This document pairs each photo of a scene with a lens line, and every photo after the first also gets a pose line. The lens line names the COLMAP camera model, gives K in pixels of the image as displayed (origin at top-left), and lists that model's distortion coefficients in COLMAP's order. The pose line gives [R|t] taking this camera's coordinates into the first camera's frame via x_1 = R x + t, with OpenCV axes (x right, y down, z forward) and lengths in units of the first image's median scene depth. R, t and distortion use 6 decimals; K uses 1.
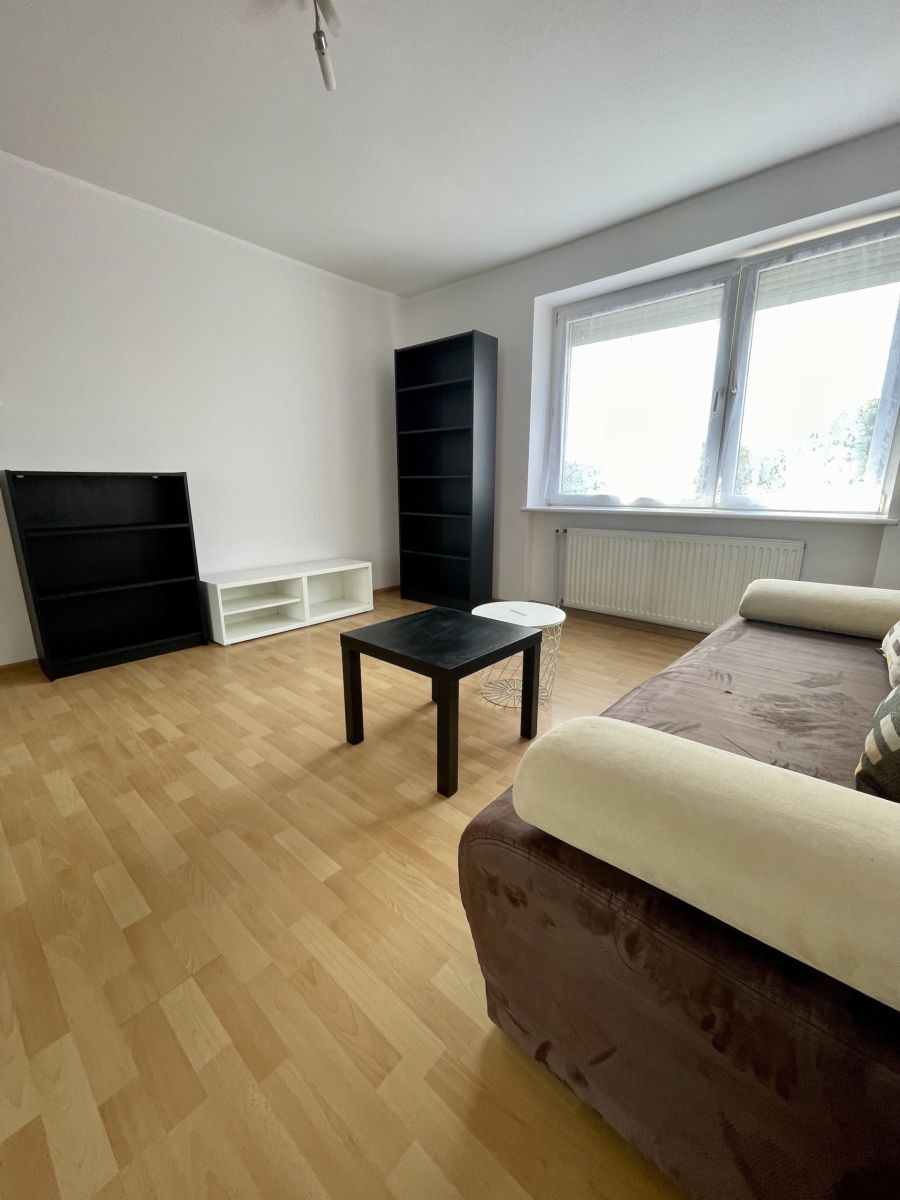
lens RADIAL K [[473.0, 0, 450.0], [0, 473.0, 600.0], [0, 0, 1]] dist [-0.007688, 0.000294]
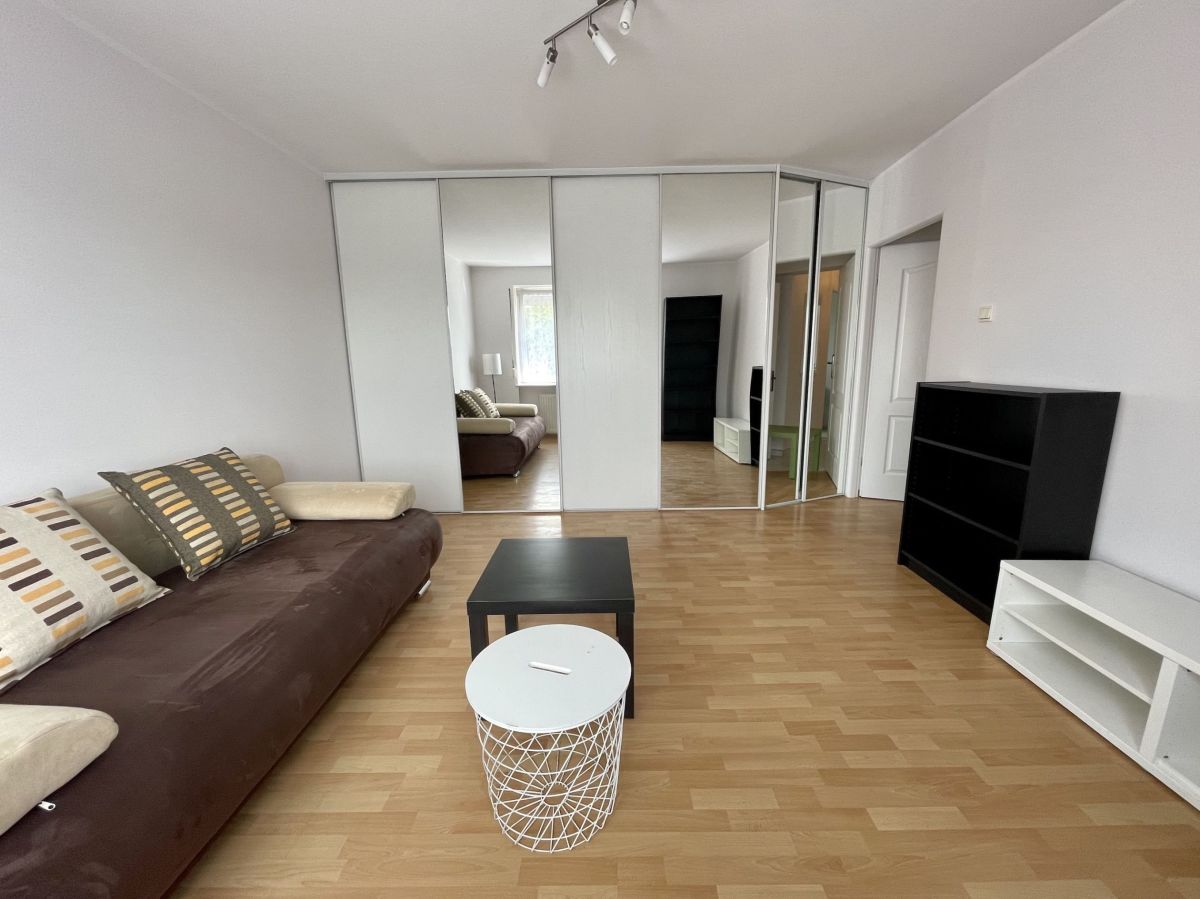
lens RADIAL K [[475.9, 0, 600.0], [0, 475.9, 449.5], [0, 0, 1]] dist [0.000009, 0.000904]
pose [[-0.754041, 0.135596, -0.642678, 0.430075], [-0.137882, 0.923980, 0.356721, -0.429670], [0.642192, 0.357596, -0.678023, 1.352769]]
